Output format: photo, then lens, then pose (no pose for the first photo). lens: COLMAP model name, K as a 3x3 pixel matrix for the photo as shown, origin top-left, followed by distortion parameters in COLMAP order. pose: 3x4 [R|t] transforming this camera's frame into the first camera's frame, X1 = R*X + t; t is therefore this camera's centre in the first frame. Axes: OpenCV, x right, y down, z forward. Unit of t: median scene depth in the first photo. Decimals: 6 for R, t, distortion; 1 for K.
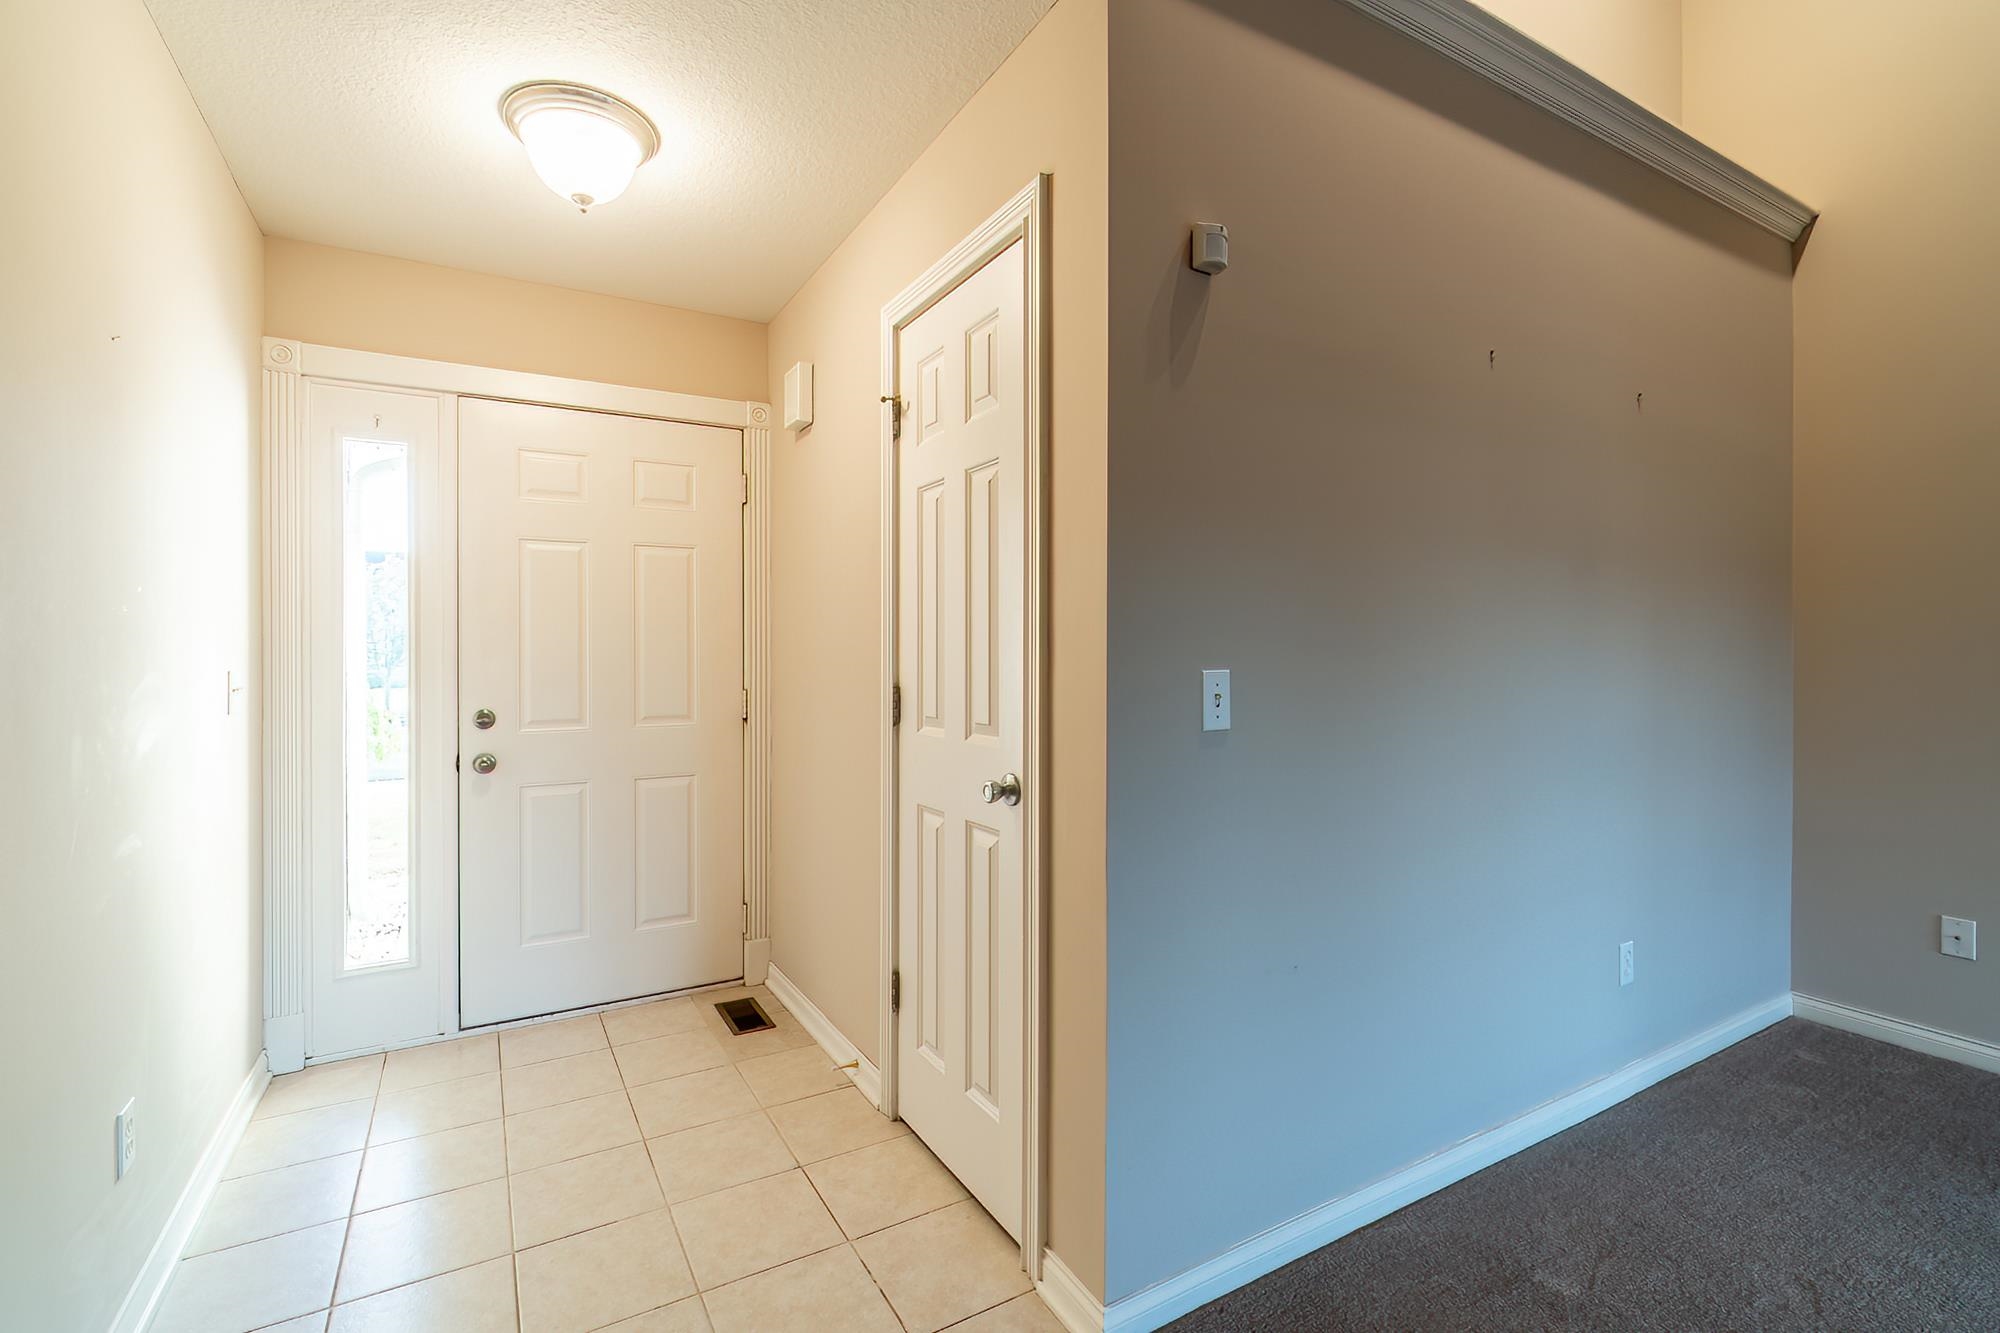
lens RADIAL K [[871.2, 0, 954.4], [0, 871.2, 656.0], [0, 0, 1]] dist [-0.002730, 0.000176]
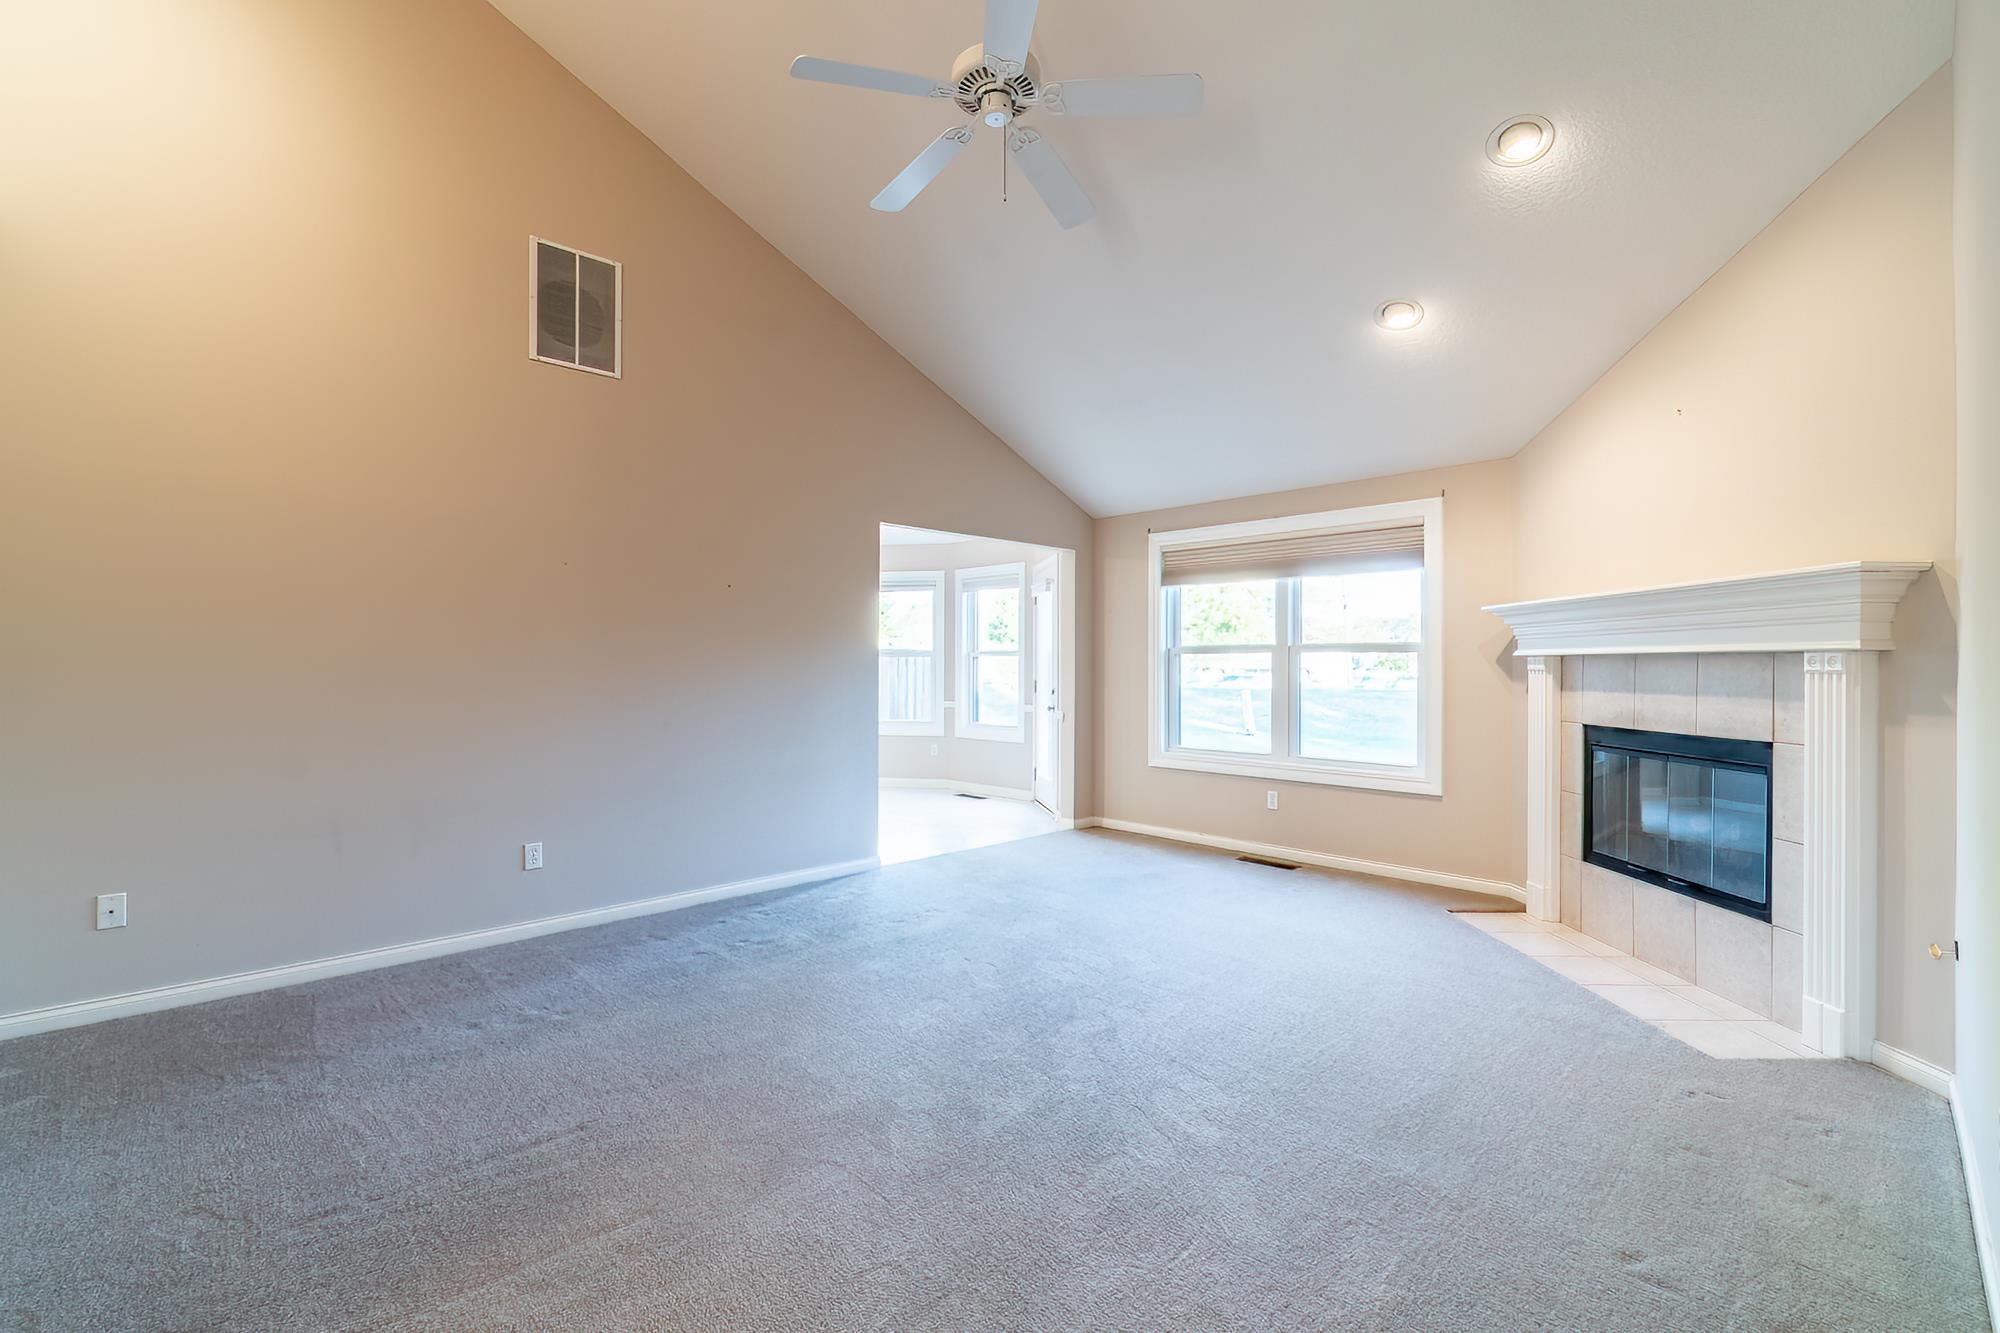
lens RADIAL K [[871.2, 0, 997.2], [0, 871.2, 662.2], [0, 0, 1]] dist [-0.002730, 0.000176]
pose [[-0.267208, 0.004243, 0.963629, -0.276399], [-0.000992, 0.999989, -0.004678, -0.000748], [-0.963638, -0.002206, -0.267201, 0.186395]]
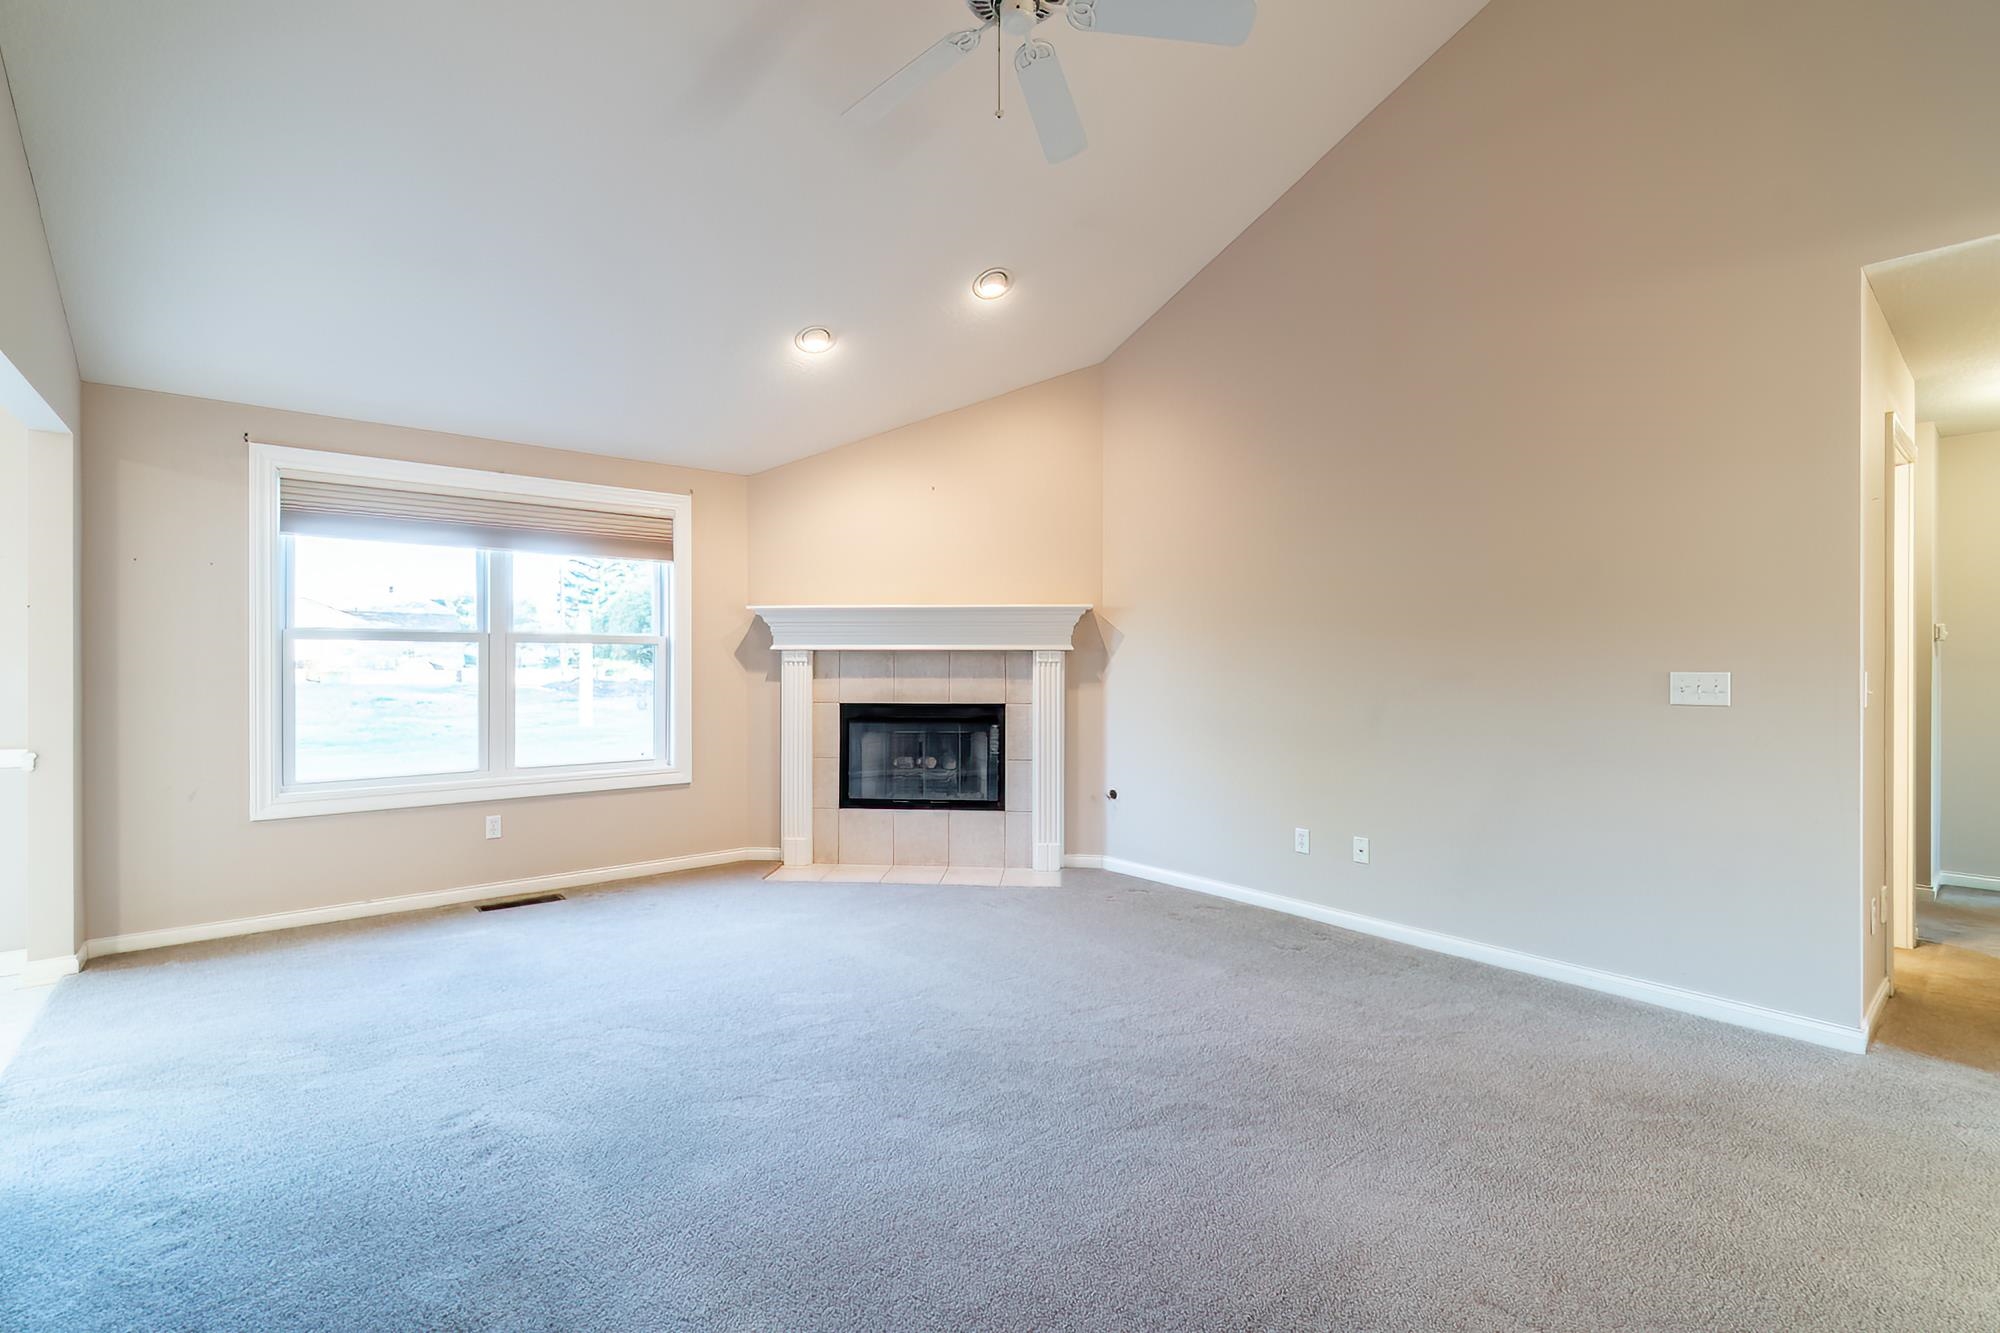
lens RADIAL K [[871.2, 0, 991.0], [0, 871.2, 666.5], [0, 0, 1]] dist [-0.002730, 0.000176]
pose [[-0.983140, 0.000694, -0.182856, 1.002712], [-0.000852, 0.999965, 0.008376, -0.001170], [0.182855, 0.008391, -0.983104, 0.831903]]
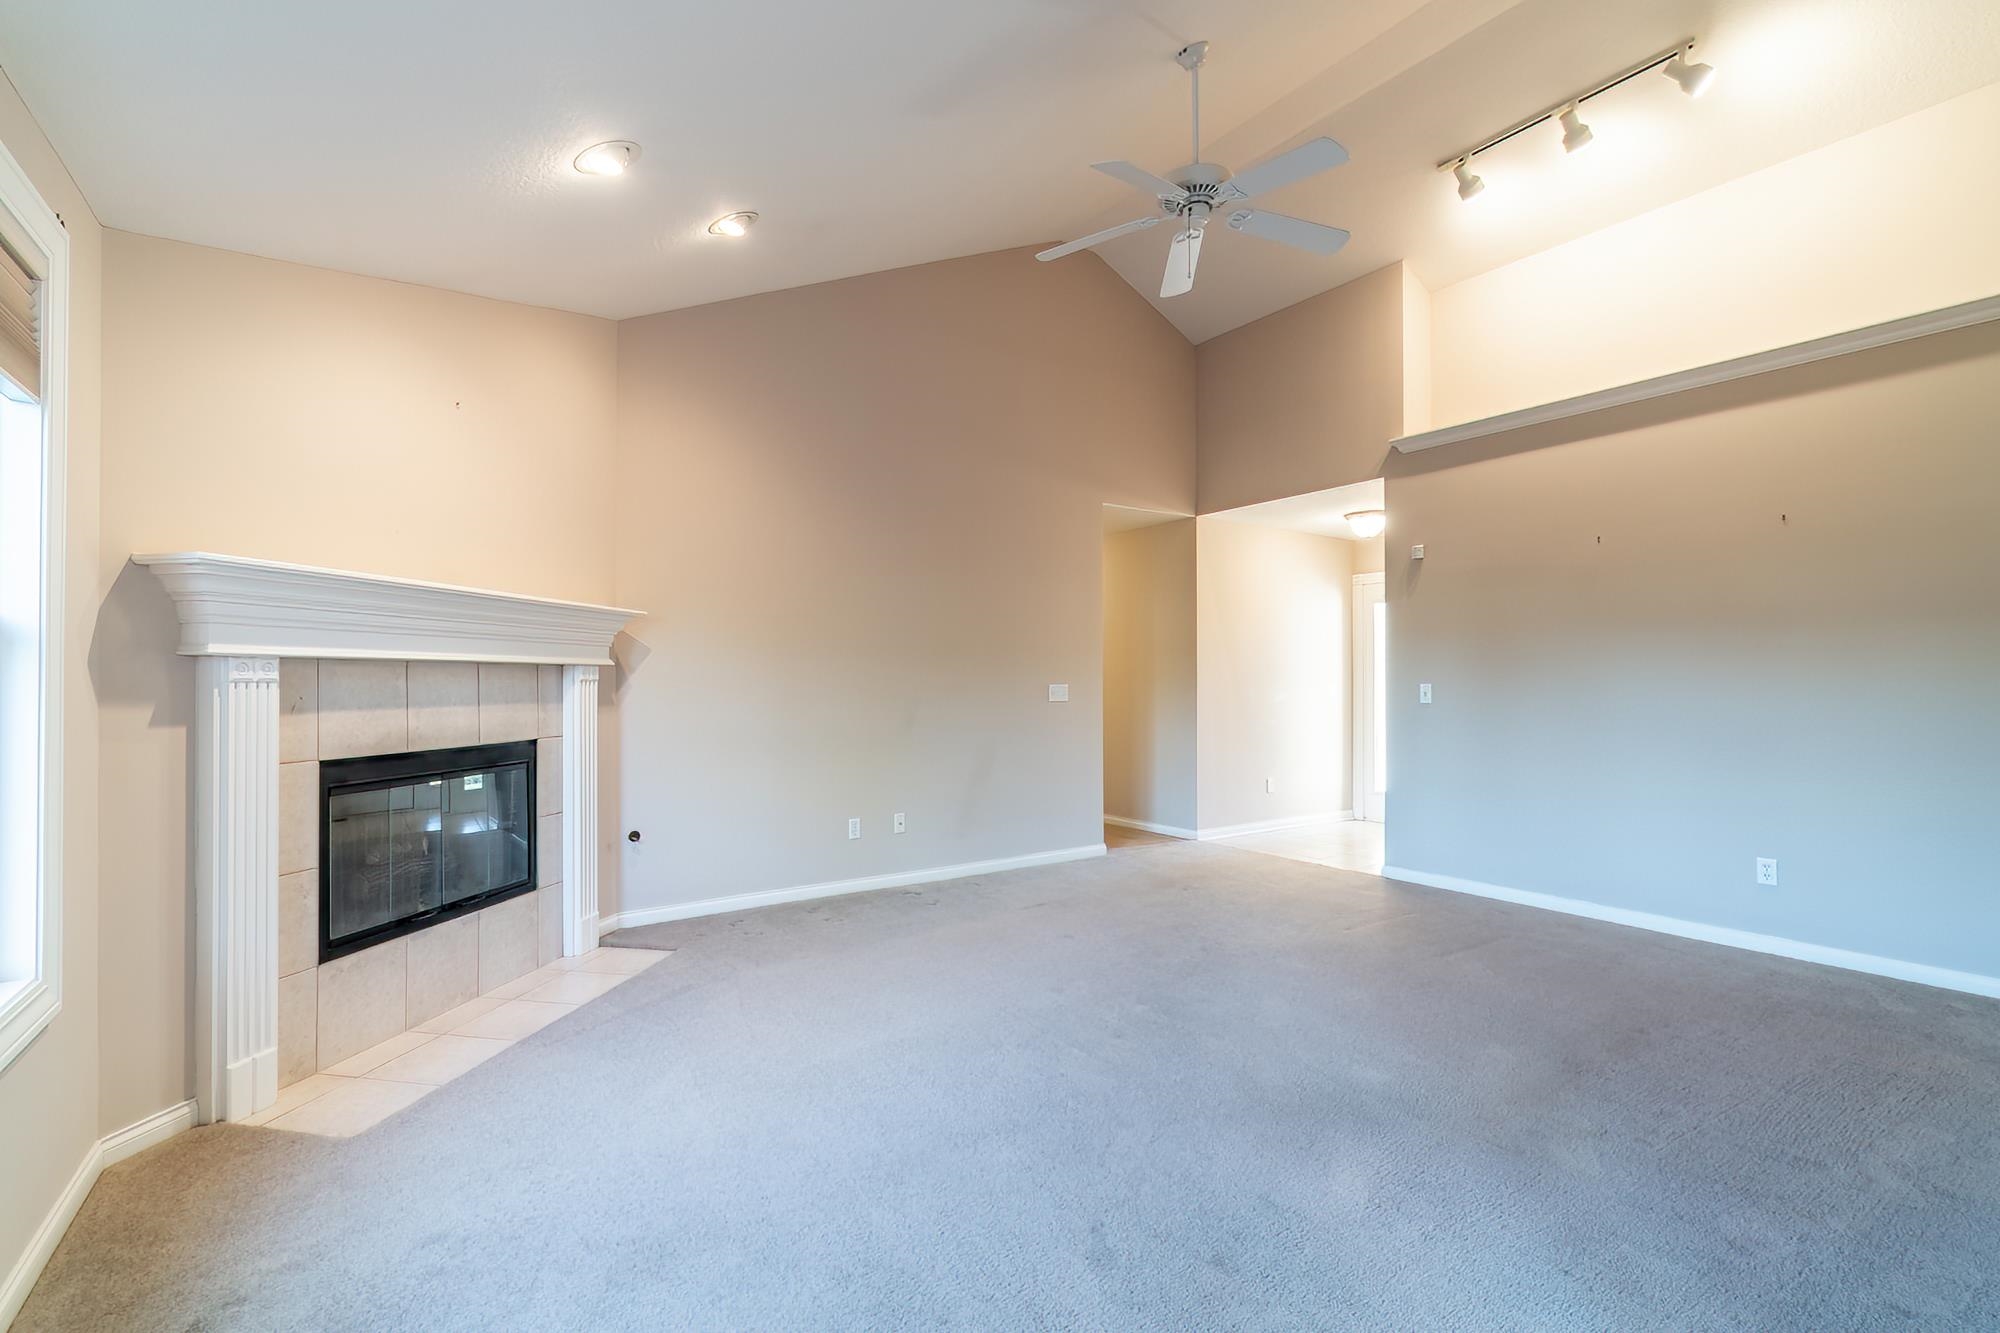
lens RADIAL K [[871.2, 0, 972.5], [0, 871.2, 674.7], [0, 0, 1]] dist [-0.002730, 0.000176]
pose [[0.079336, -0.004003, -0.996840, 2.110171], [-0.003148, 0.999986, -0.004266, 0.000156], [0.996843, 0.003477, 0.079322, -0.559412]]
